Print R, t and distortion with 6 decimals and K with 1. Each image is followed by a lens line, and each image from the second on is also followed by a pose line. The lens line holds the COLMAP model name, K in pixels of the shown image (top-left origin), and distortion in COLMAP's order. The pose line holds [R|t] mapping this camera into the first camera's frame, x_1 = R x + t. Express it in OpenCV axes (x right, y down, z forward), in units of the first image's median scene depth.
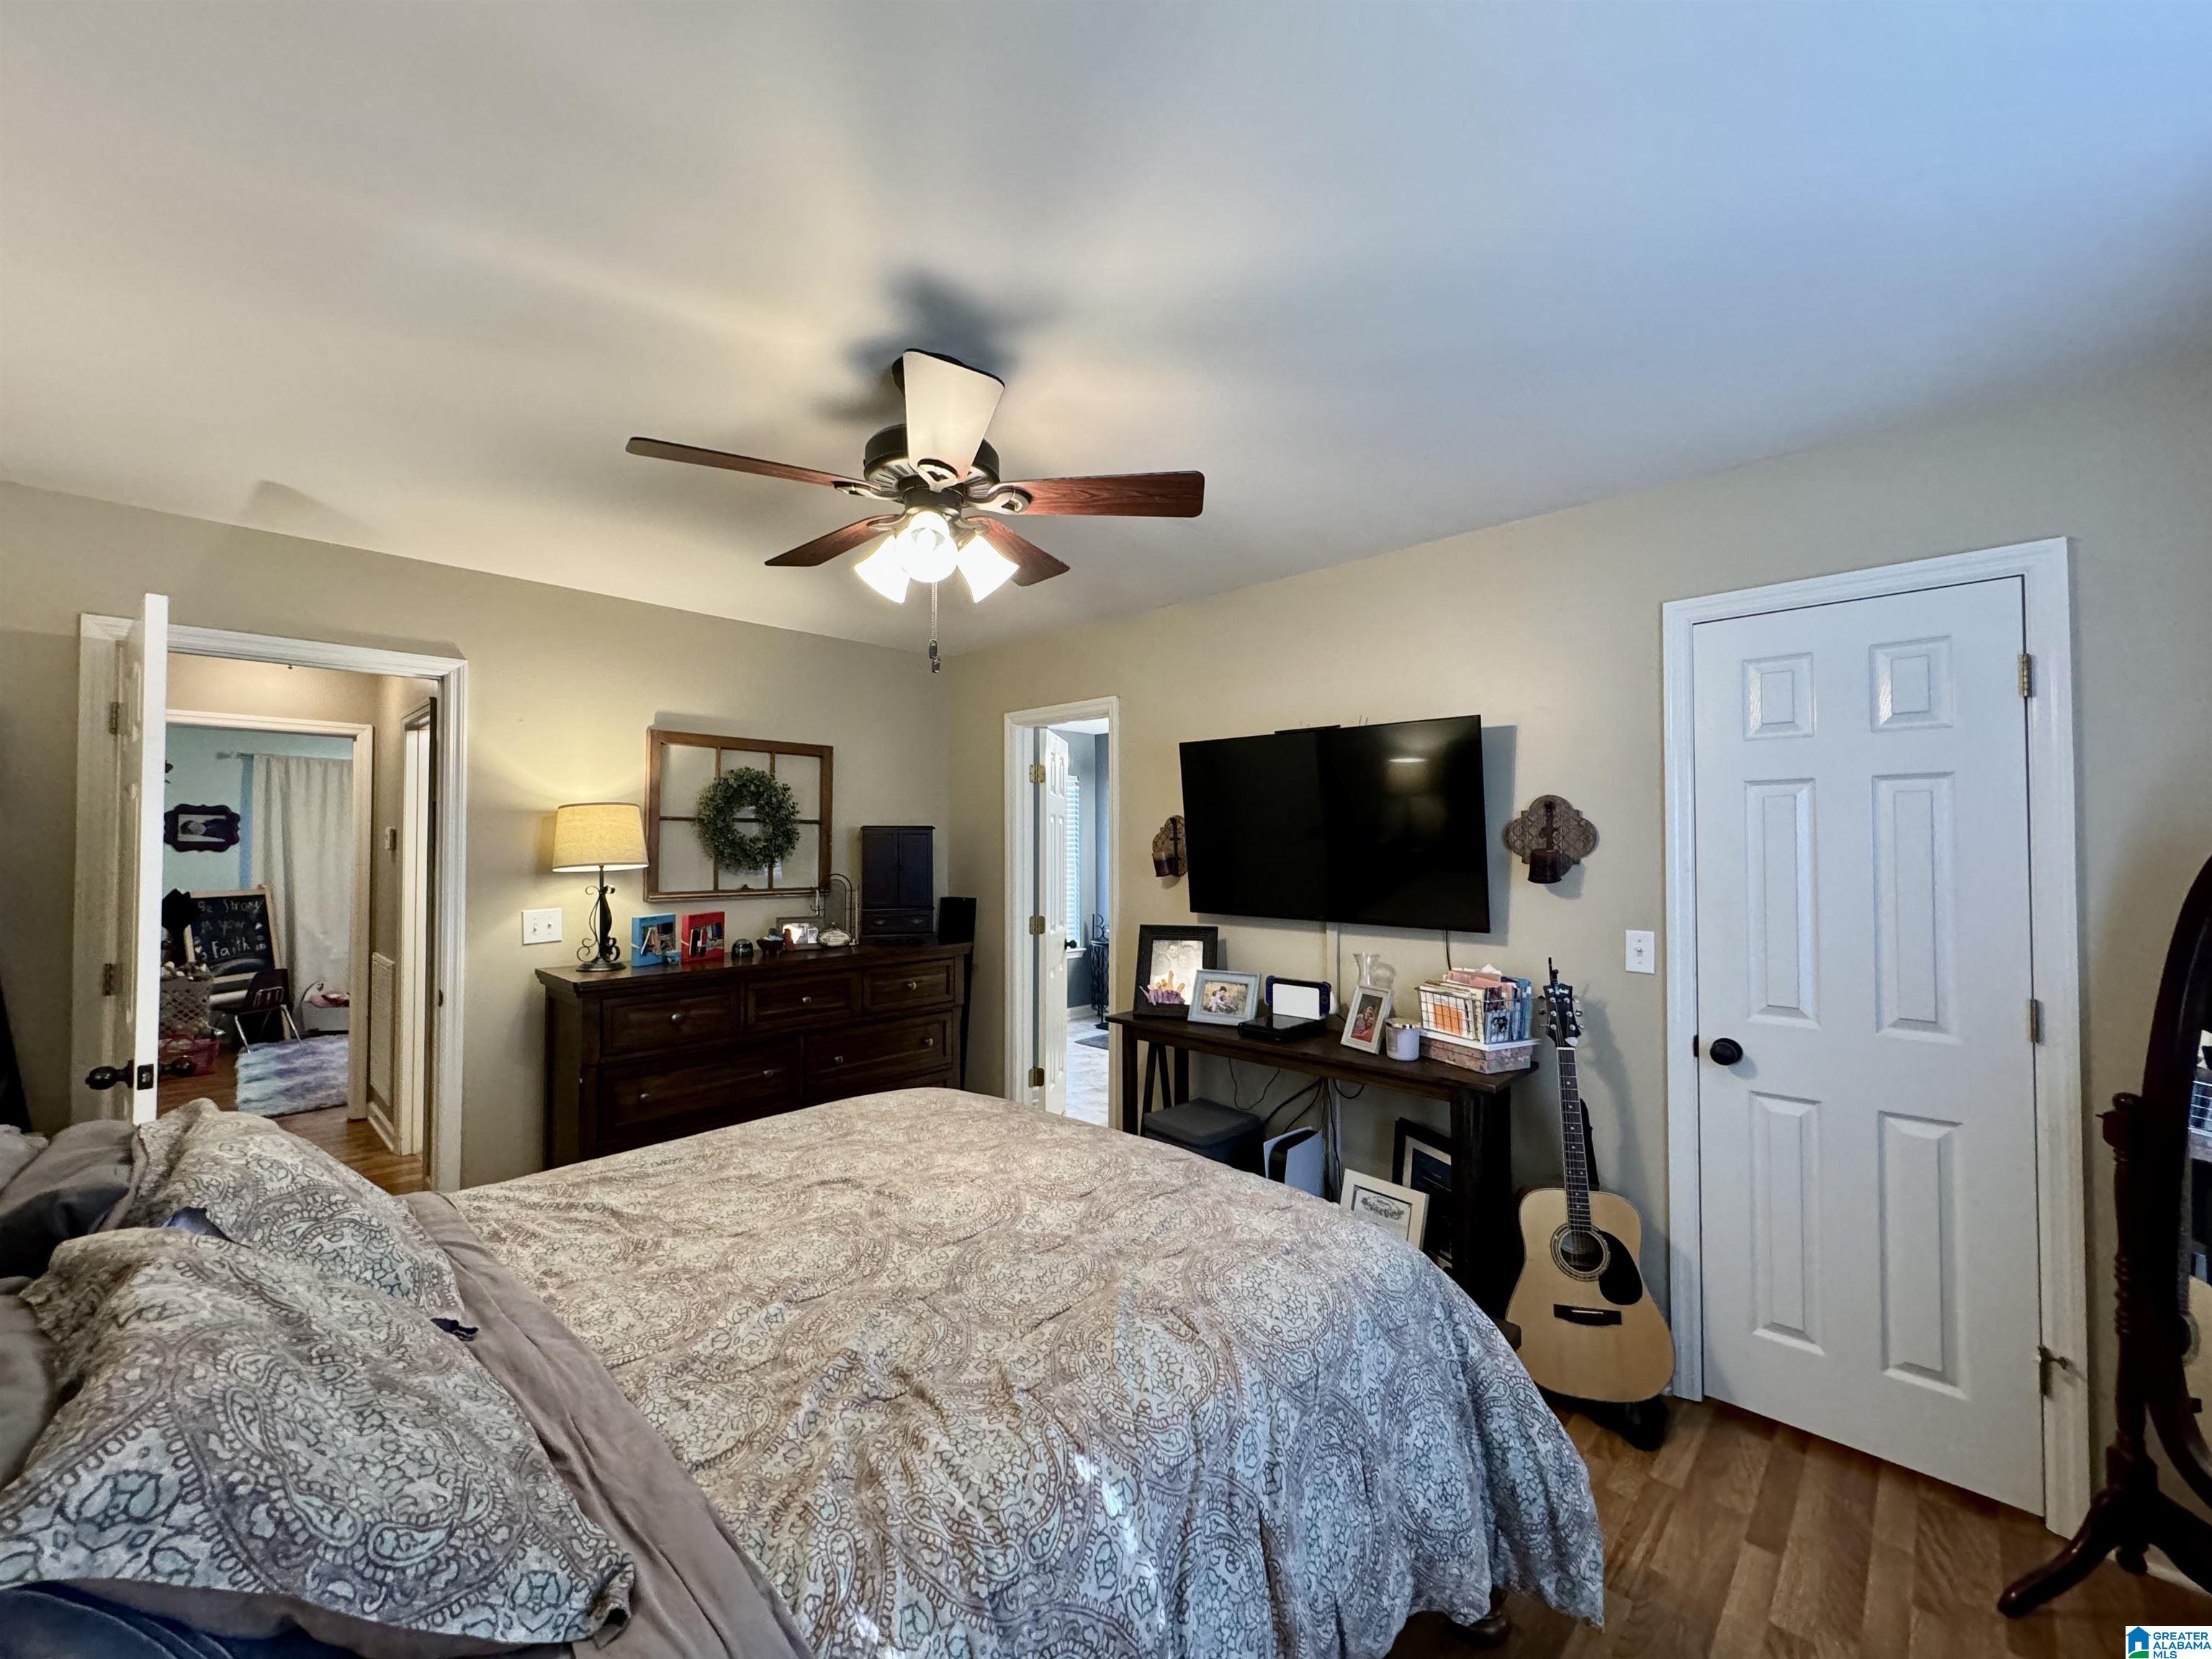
lens RADIAL K [[878.4, 0, 1105.9], [0, 878.4, 827.8], [0, 0, 1]] dist [-0.002184, 0.000138]
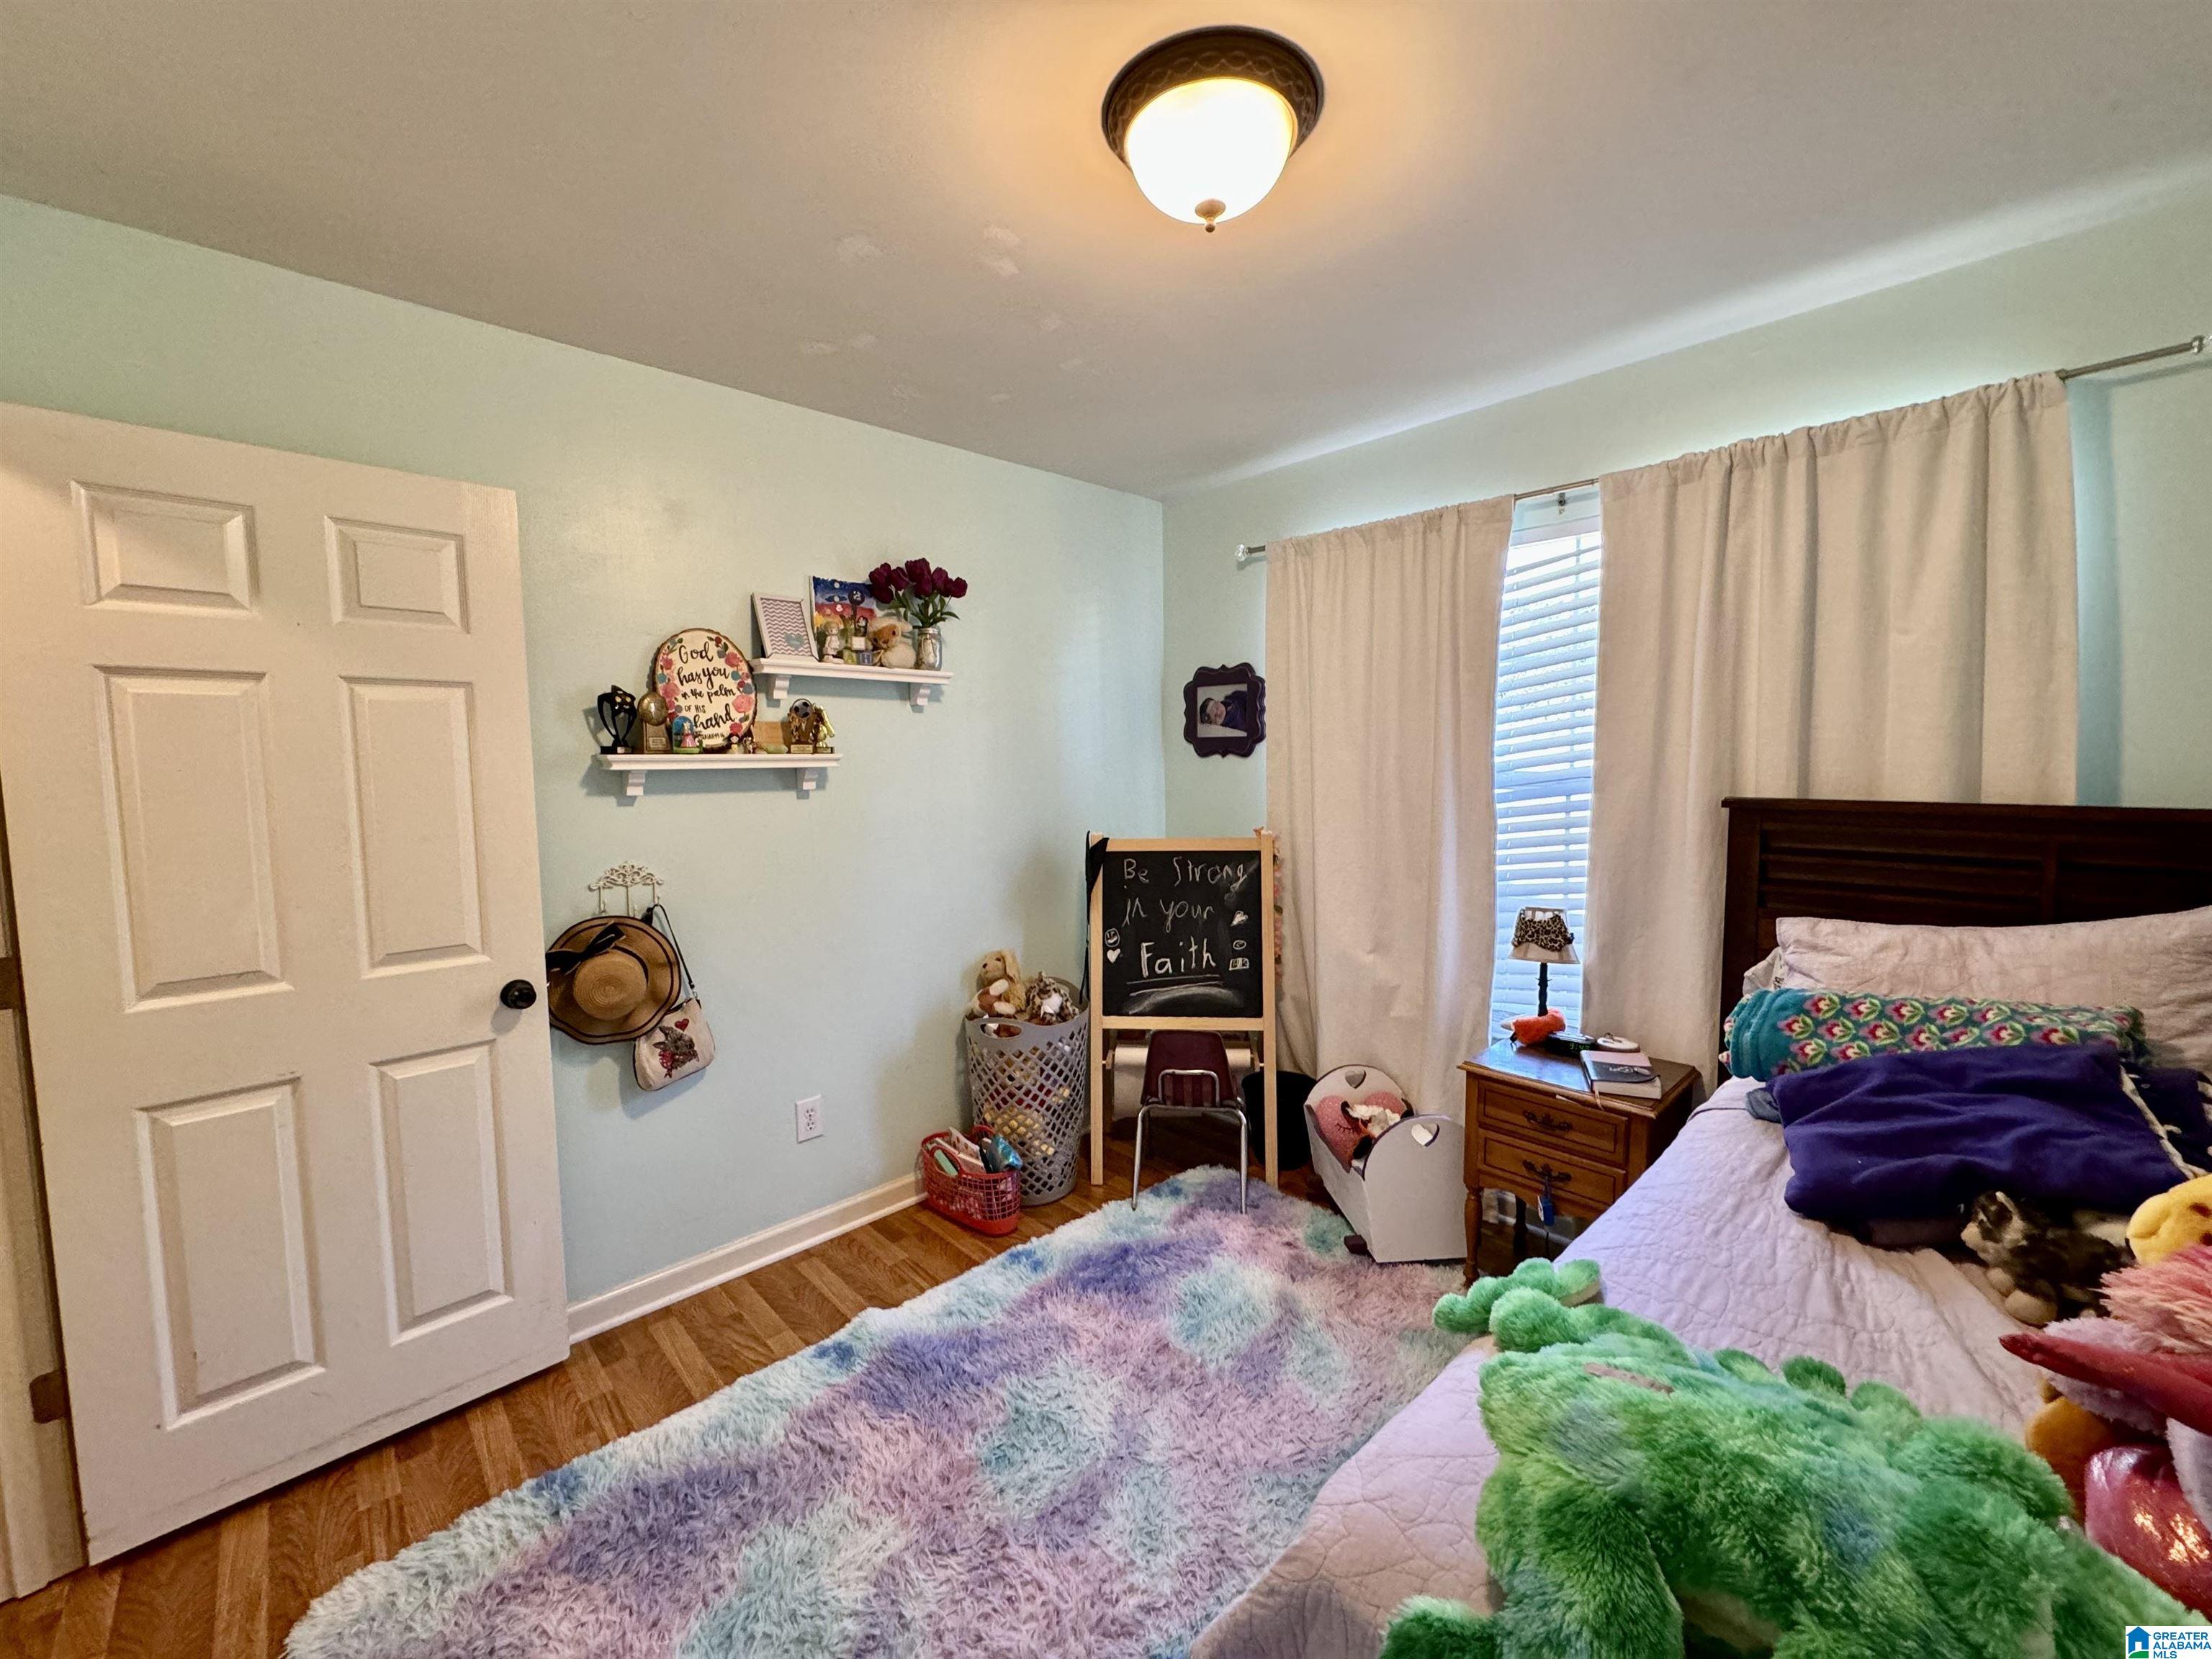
lens RADIAL K [[880.2, 0, 1106.0], [0, 880.2, 829.5], [0, 0, 1]] dist [-0.002274, 0.000210]
pose [[-0.047359, 0.084710, -0.995280, -0.971224], [0.036418, 0.995882, 0.083028, 0.046586], [0.998214, -0.032314, -0.050249, 1.832504]]
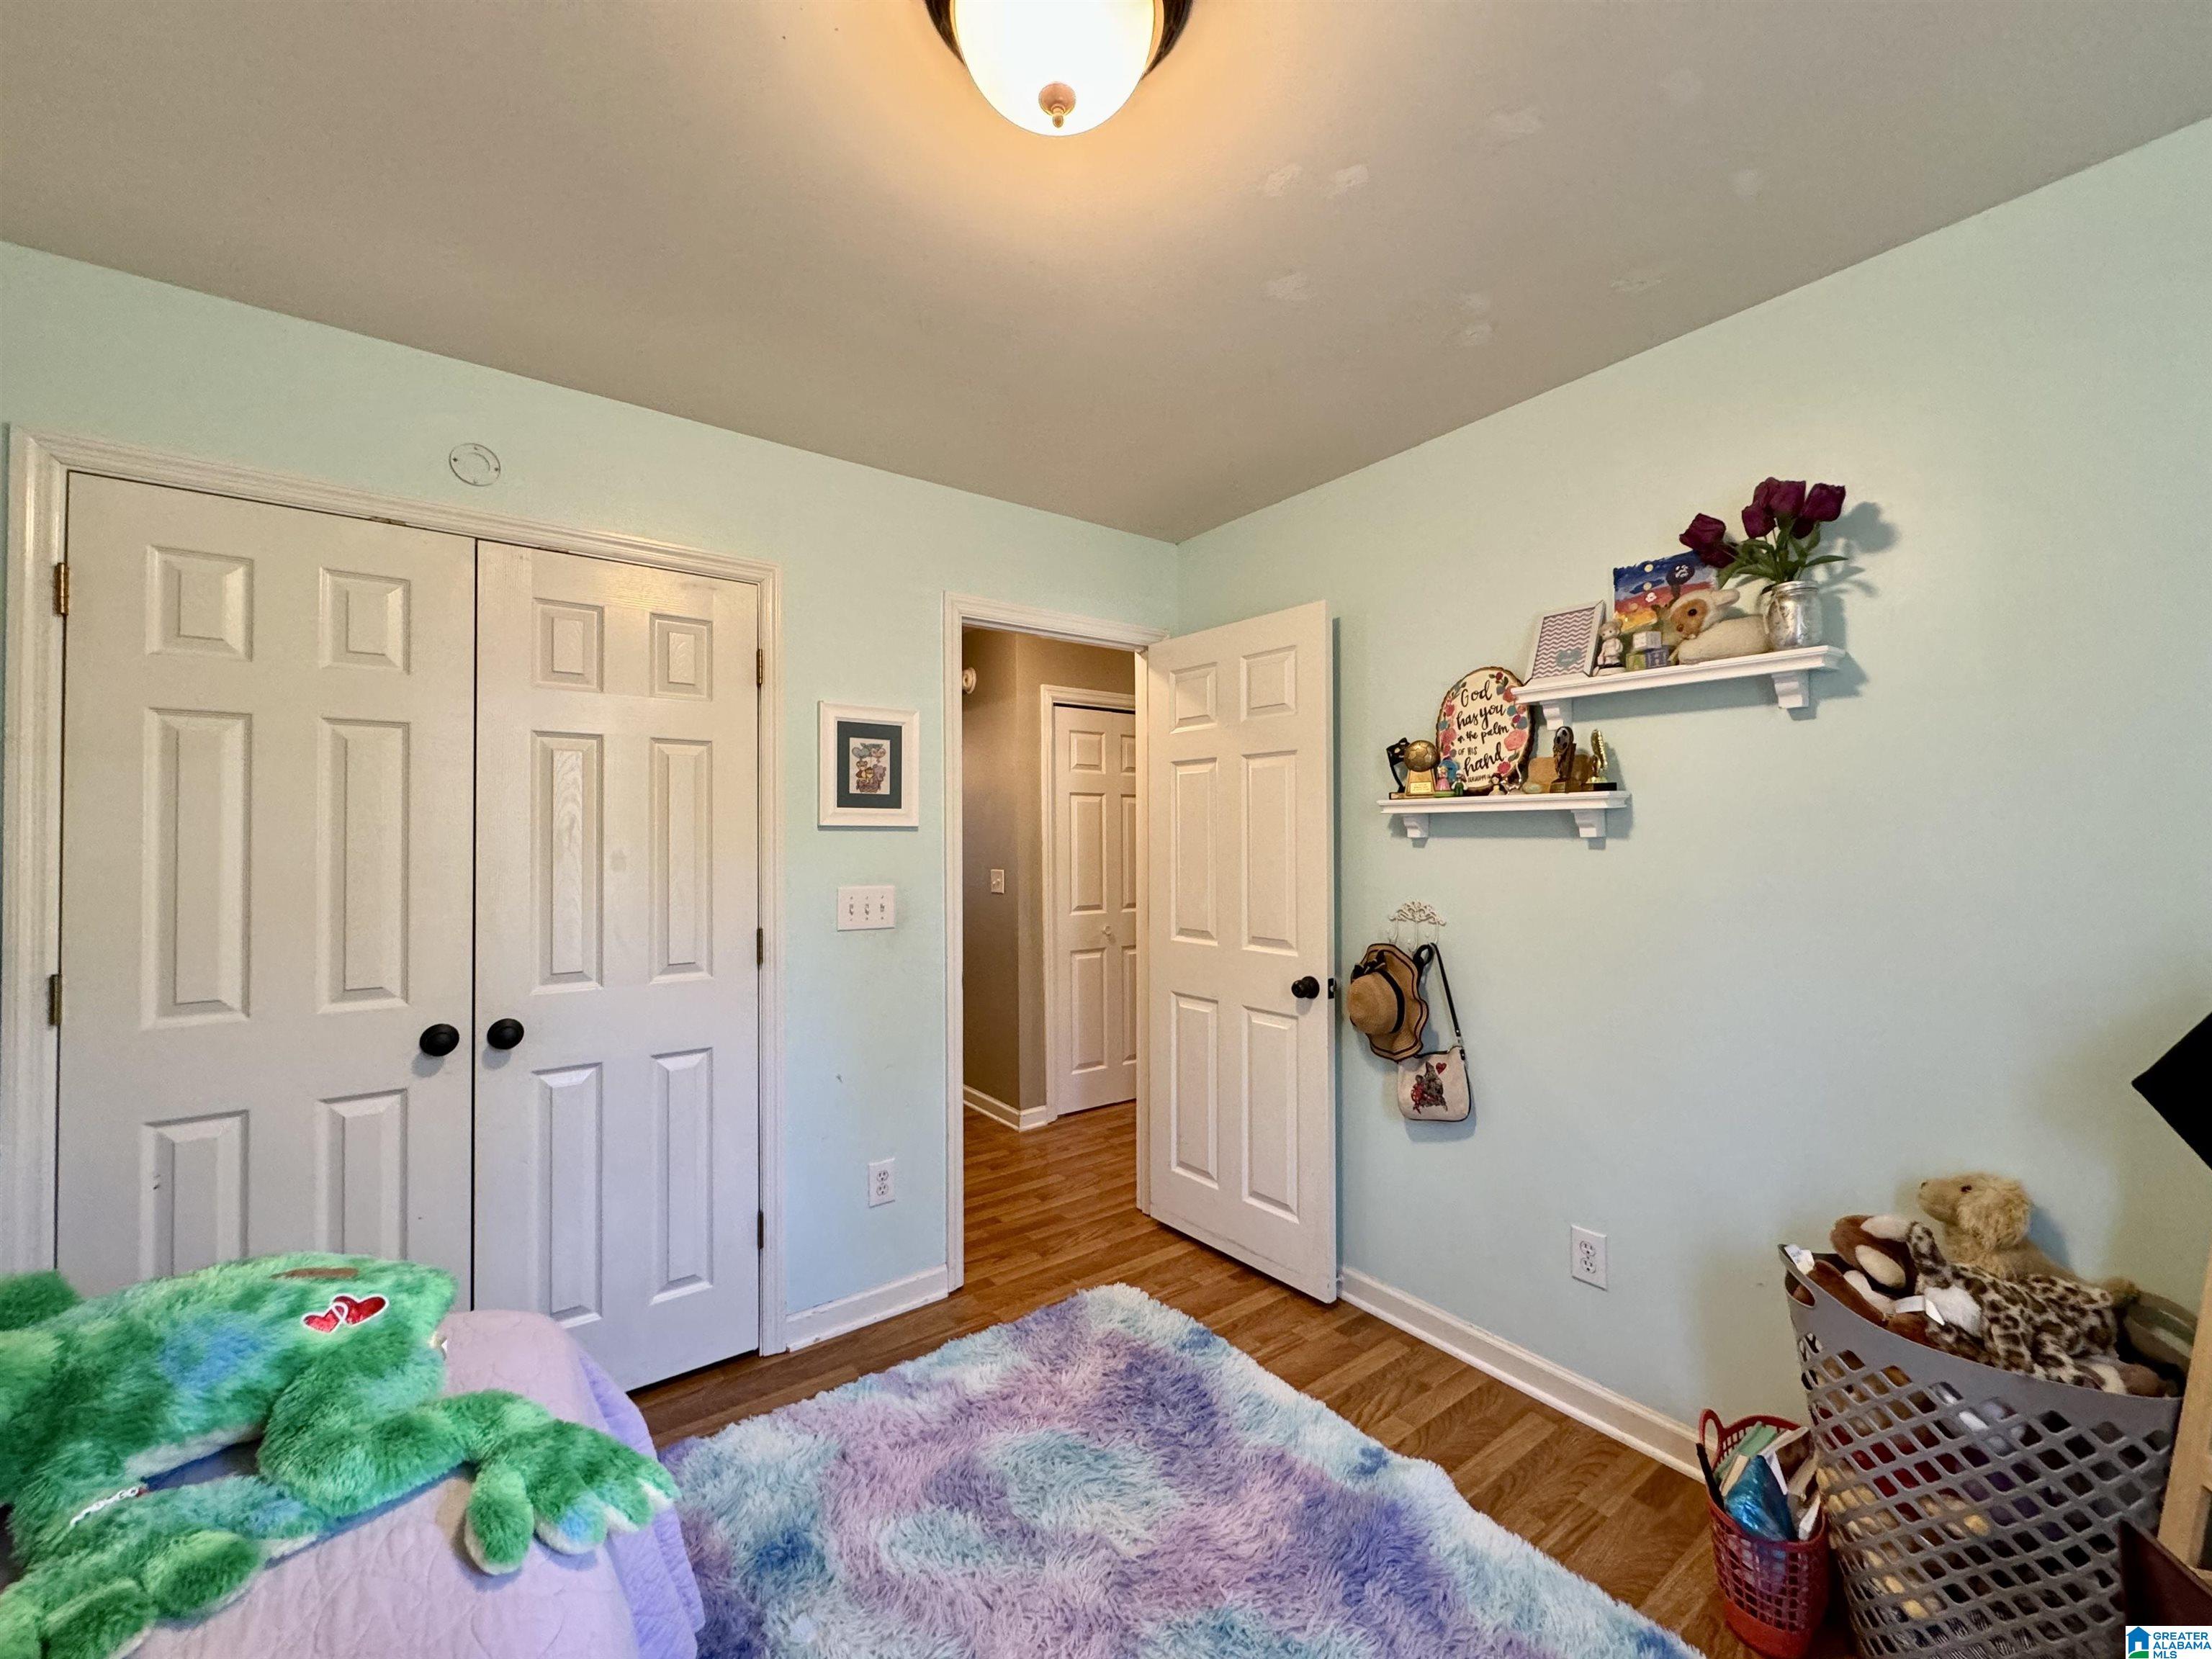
lens RADIAL K [[880.2, 0, 1106.0], [0, 880.2, 829.5], [0, 0, 1]] dist [-0.002274, 0.000210]
pose [[-0.986746, 0.008270, 0.162064, -1.479255], [0.003403, 0.999535, -0.030287, 0.077152], [-0.162240, -0.029334, -0.986315, 2.186251]]
